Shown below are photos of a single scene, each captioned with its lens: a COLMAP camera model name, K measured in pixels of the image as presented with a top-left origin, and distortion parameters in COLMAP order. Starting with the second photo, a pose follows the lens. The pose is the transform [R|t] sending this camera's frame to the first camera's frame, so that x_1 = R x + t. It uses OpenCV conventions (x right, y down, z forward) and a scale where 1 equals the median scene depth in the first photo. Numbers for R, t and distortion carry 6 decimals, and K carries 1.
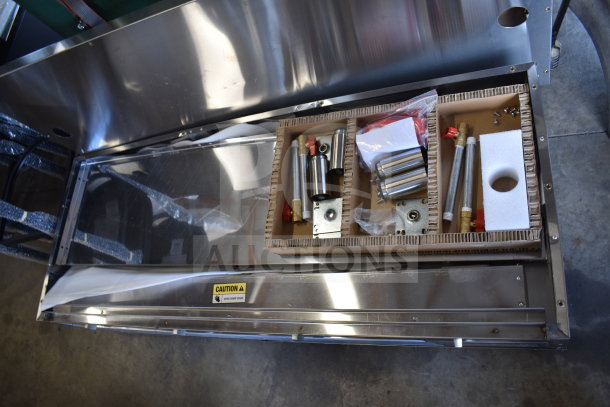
lens RADIAL K [[474.1, 0, 305.0], [0, 474.1, 203.5], [0, 0, 1]] dist [-0.089655, 0.003915]
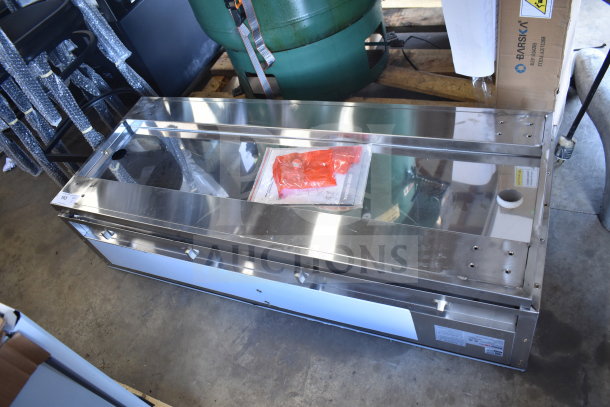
lens RADIAL K [[474.1, 0, 305.0], [0, 474.1, 203.5], [0, 0, 1]] dist [-0.089655, 0.003915]
pose [[0.937850, 0.346204, -0.024073, -0.035275], [-0.342146, 0.910790, -0.231080, 0.363546], [-0.058076, 0.224955, 0.972637, -0.123479]]
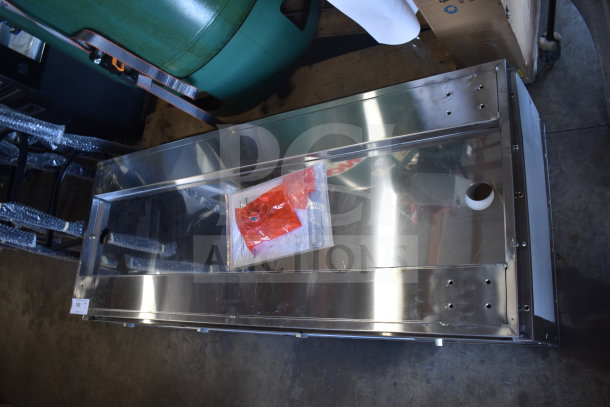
lens RADIAL K [[500.8, 0, 305.0], [0, 500.8, 203.5], [0, 0, 1]] dist [-0.081305, 0.000803]
pose [[0.990747, -0.042533, -0.128883, 0.148854], [0.048995, 0.997674, 0.047391, -0.073859], [0.126568, -0.053267, 0.990527, -0.127729]]
